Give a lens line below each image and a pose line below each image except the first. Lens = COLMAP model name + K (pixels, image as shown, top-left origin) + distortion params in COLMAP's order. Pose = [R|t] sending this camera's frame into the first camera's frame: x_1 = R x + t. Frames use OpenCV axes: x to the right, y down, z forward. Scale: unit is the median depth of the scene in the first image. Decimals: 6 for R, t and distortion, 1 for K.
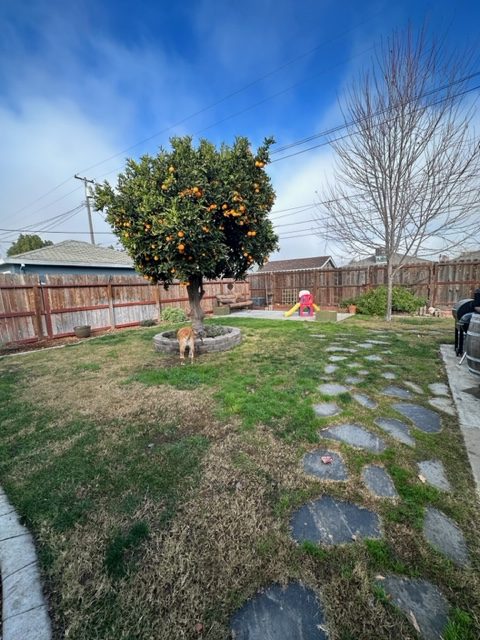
lens RADIAL K [[255.9, 0, 240.9], [0, 255.9, 320.3], [0, 0, 1]] dist [-0.001598, 0.000403]
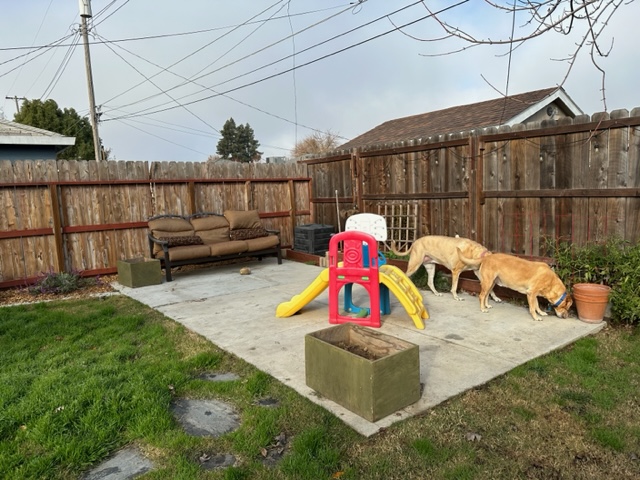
lens RADIAL K [[448.9, 0, 320.2], [0, 448.9, 241.4], [0, 0, 1]] dist [0.045058, -0.043291]
pose [[0.961534, 0.032102, -0.272804, 0.256448], [-0.033568, 0.999436, -0.000706, -0.070267], [0.272628, 0.009836, 0.962069, 0.459648]]
